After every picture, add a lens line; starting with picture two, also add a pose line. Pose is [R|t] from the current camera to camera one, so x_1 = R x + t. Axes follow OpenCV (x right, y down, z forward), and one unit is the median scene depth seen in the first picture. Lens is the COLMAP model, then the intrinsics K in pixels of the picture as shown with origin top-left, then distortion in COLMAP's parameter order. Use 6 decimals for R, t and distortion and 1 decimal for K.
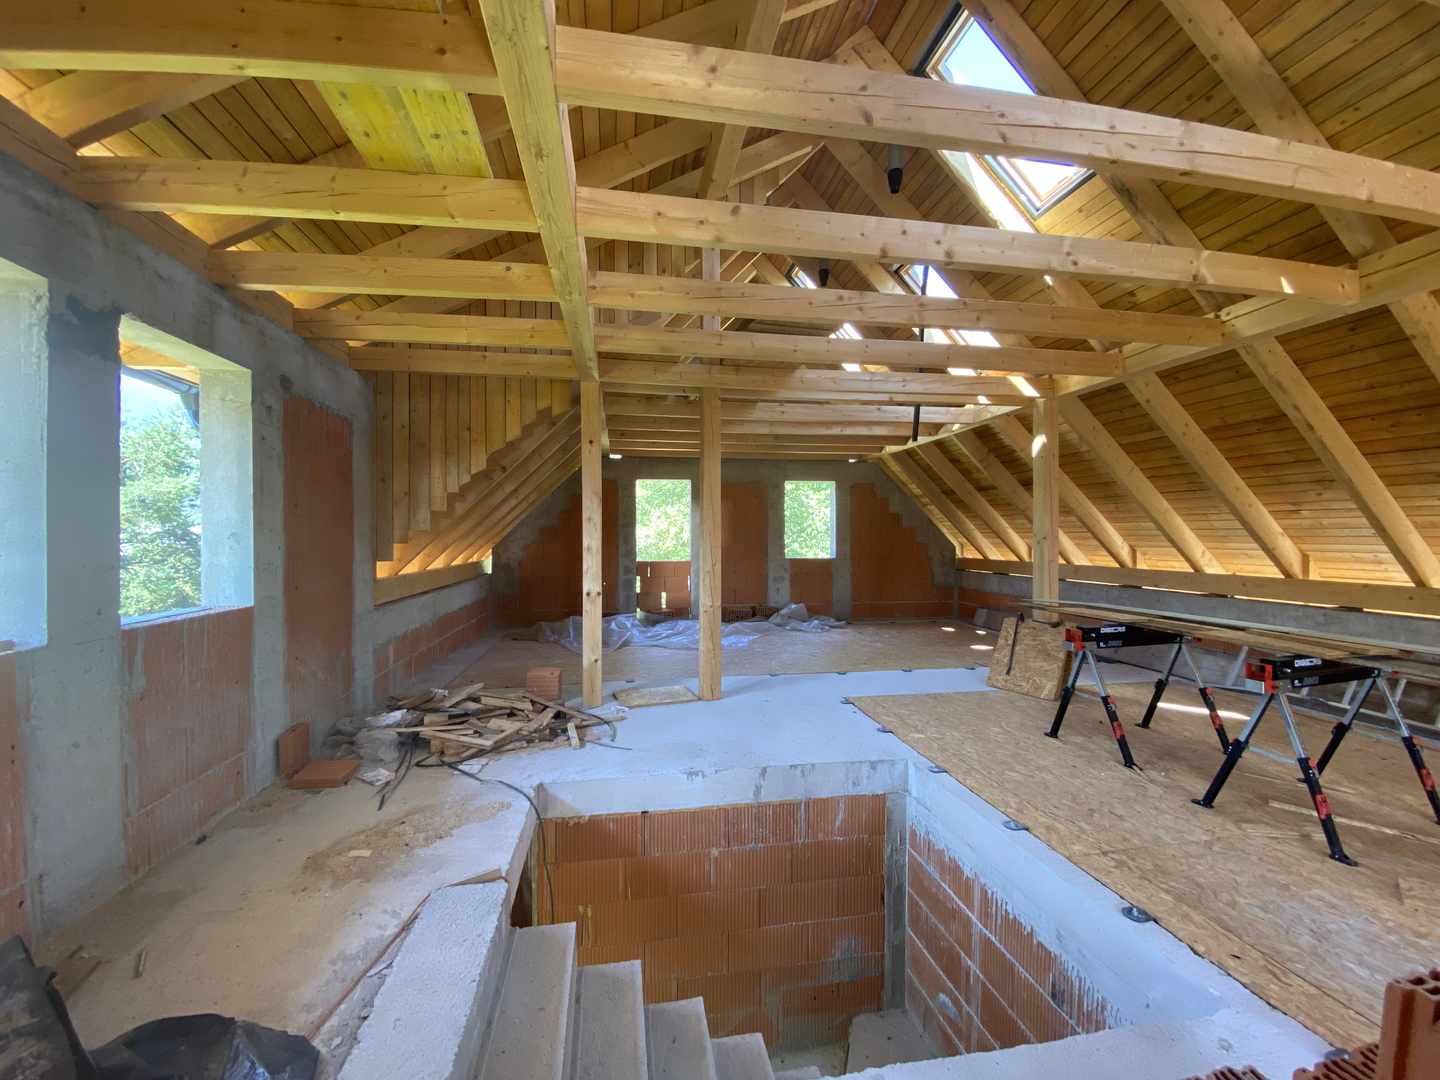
lens RADIAL K [[581.4, 0, 720.0], [0, 581.4, 540.0], [0, 0, 1]] dist [0.026960, -0.026185]
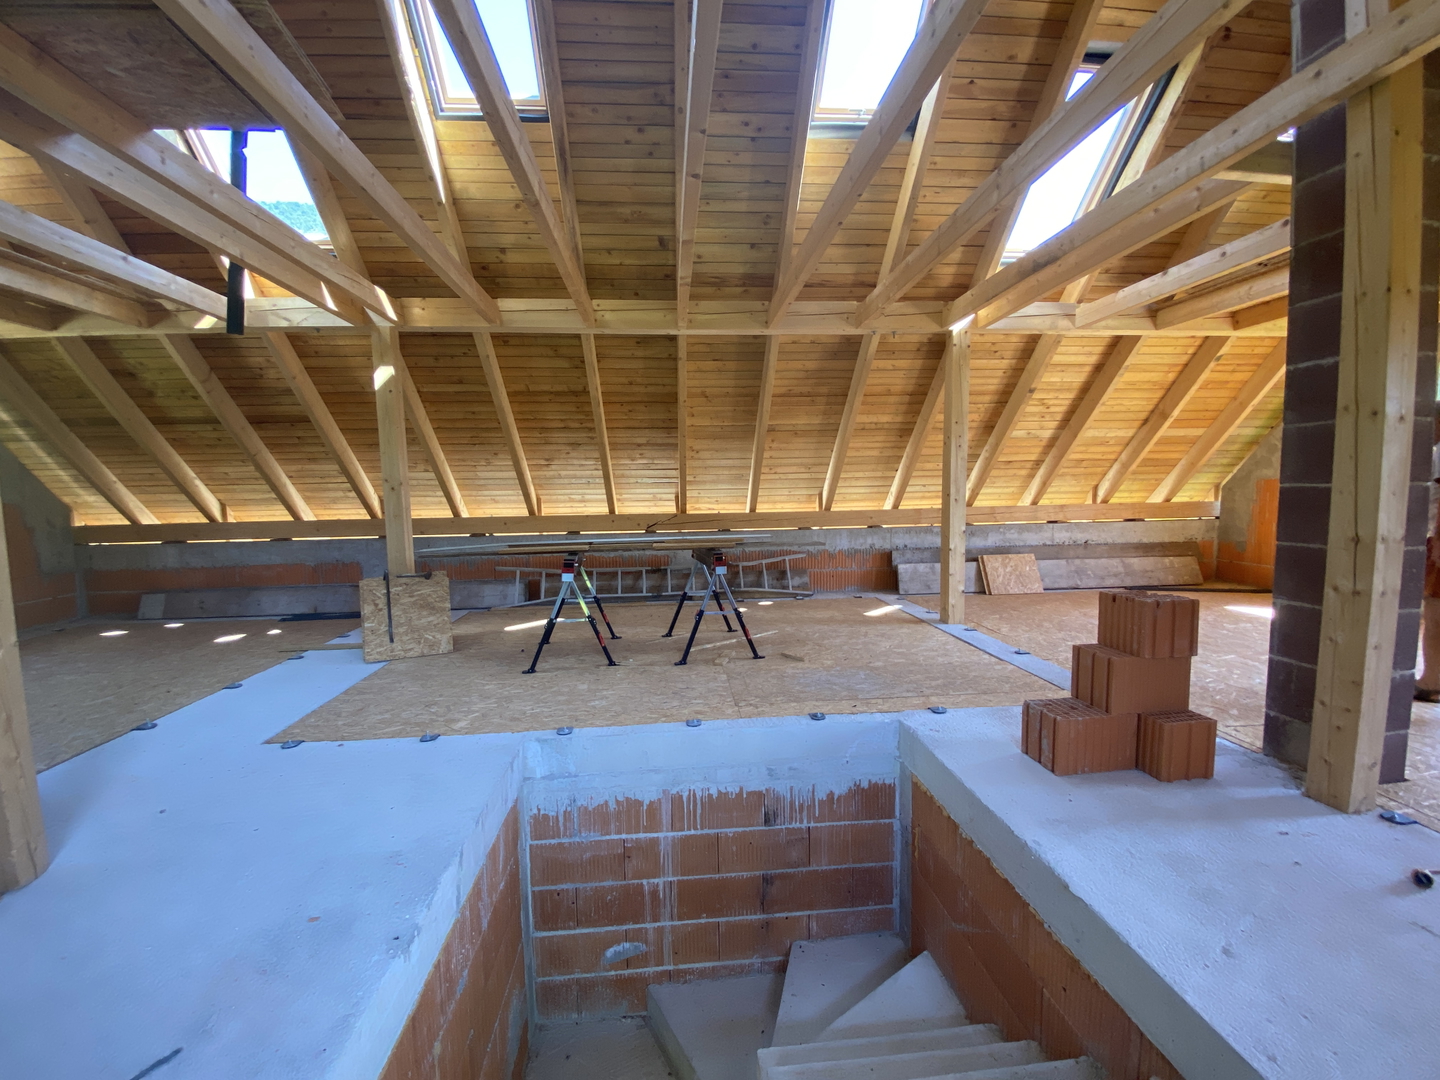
lens RADIAL K [[581.4, 0, 720.0], [0, 581.4, 540.0], [0, 0, 1]] dist [0.026960, -0.026185]
pose [[0.086826, -0.083812, 0.992692, -0.344711], [0.025277, 0.996319, 0.081907, 0.023869], [-0.995903, 0.017981, 0.088625, 0.490128]]
